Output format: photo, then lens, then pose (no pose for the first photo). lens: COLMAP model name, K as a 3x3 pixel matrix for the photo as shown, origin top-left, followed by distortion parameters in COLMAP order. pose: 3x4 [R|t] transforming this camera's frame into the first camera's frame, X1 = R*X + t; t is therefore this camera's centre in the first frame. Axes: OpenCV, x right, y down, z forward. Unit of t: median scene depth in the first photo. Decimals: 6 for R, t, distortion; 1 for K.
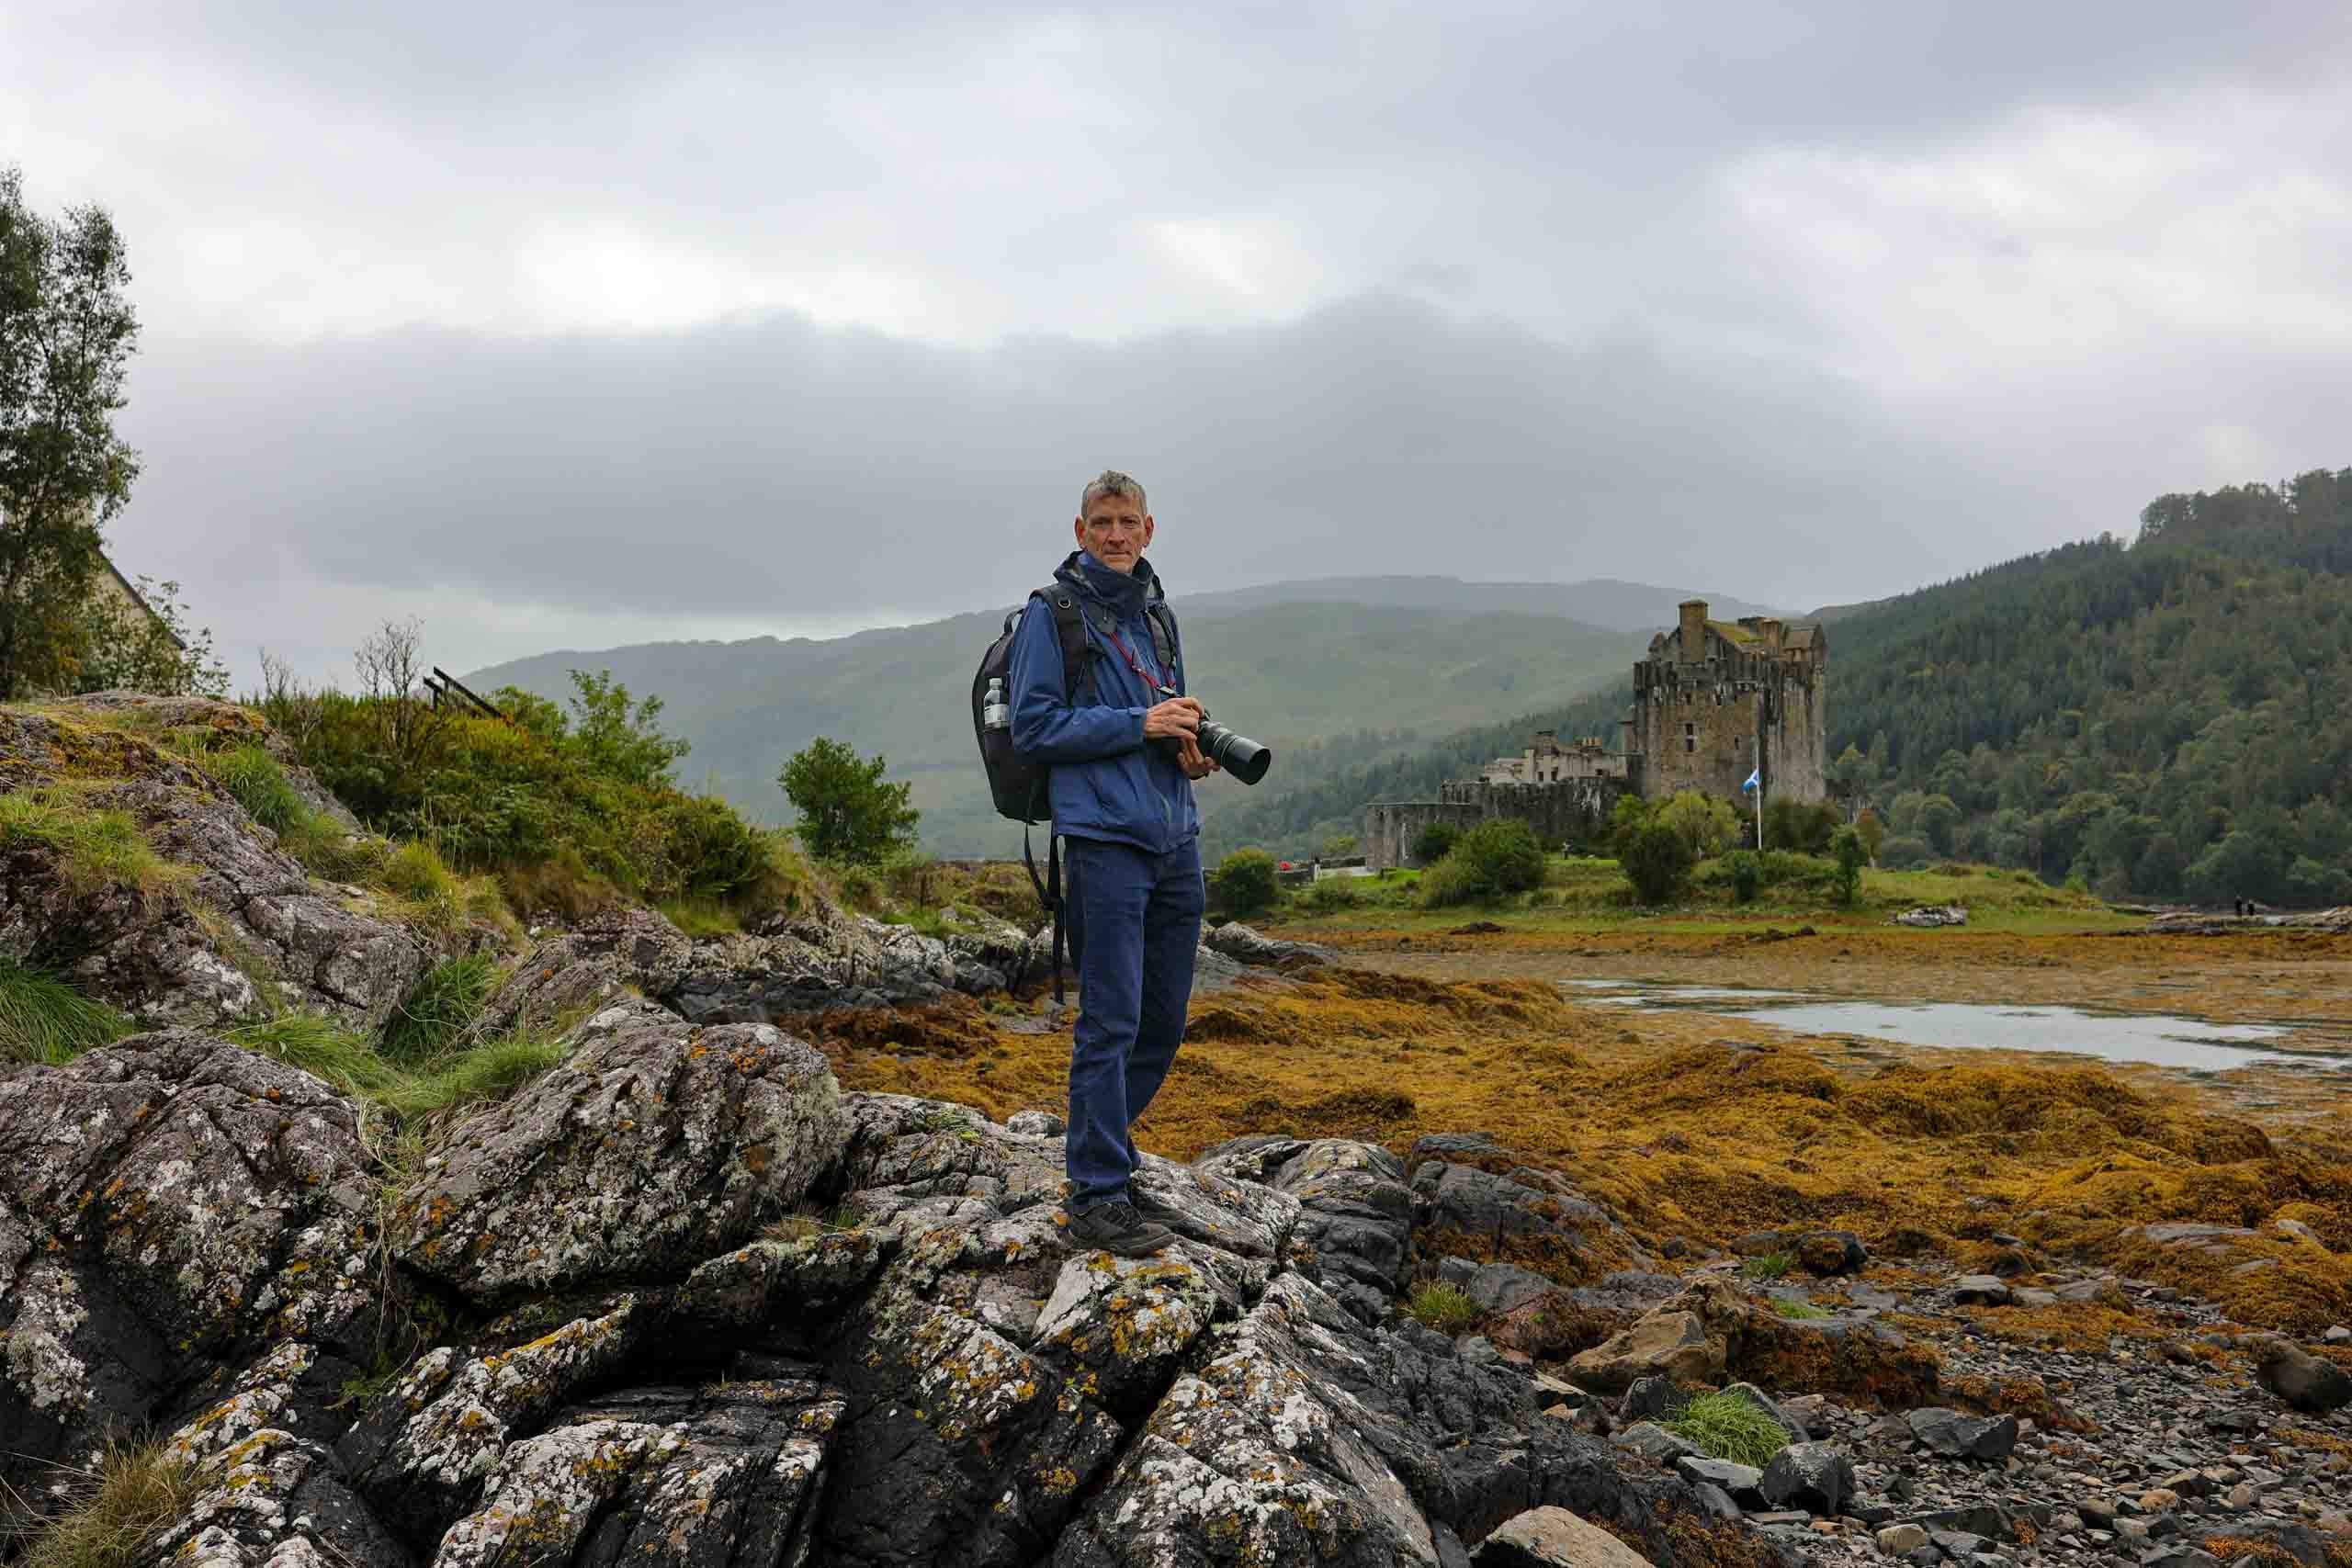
lens RADIAL K [[2367.1, 0, 1185.5], [0, 2367.1, 773.7], [0, 0, 1]] dist [0.011145, 0.000000]
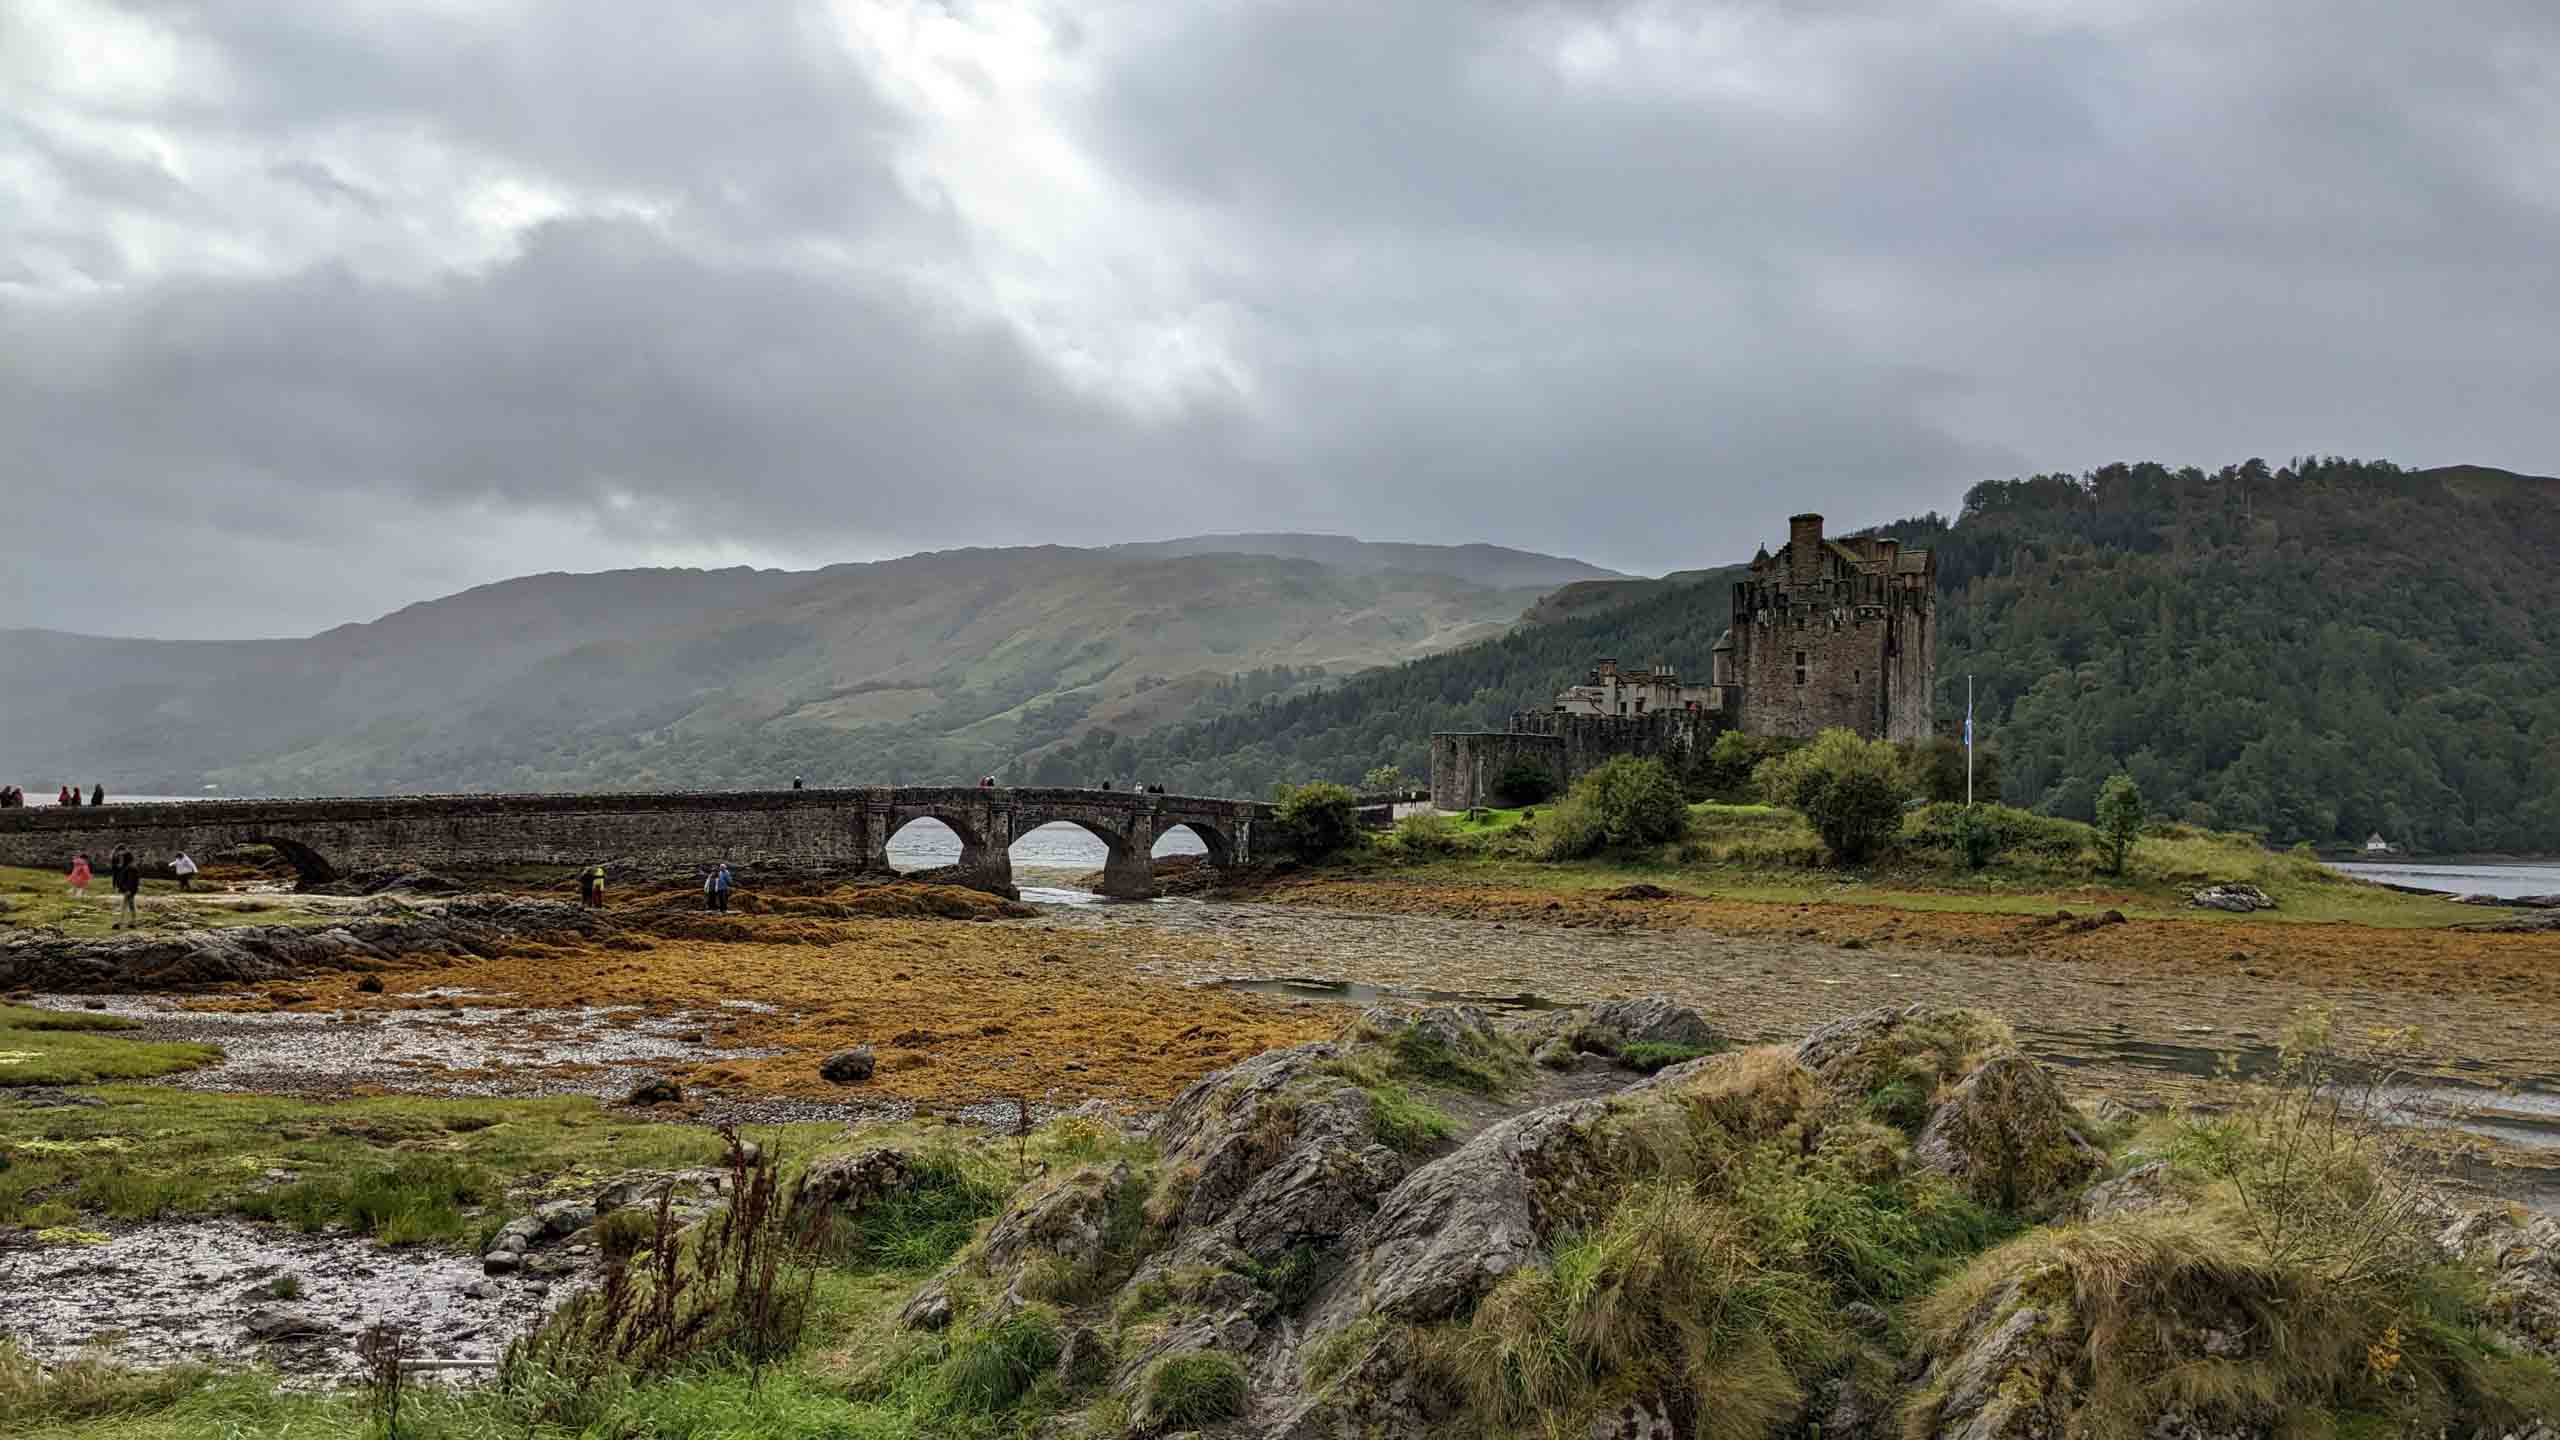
lens RADIAL K [[2017.7, 0, 1264.9], [0, 2017.7, 755.5], [0, 0, 1]] dist [0.063384, -0.096696]
pose [[0.996522, 0.027060, 0.078814, -0.044542], [-0.029107, 0.999265, 0.024942, 0.004226], [-0.078081, -0.027150, 0.996577, 0.252539]]
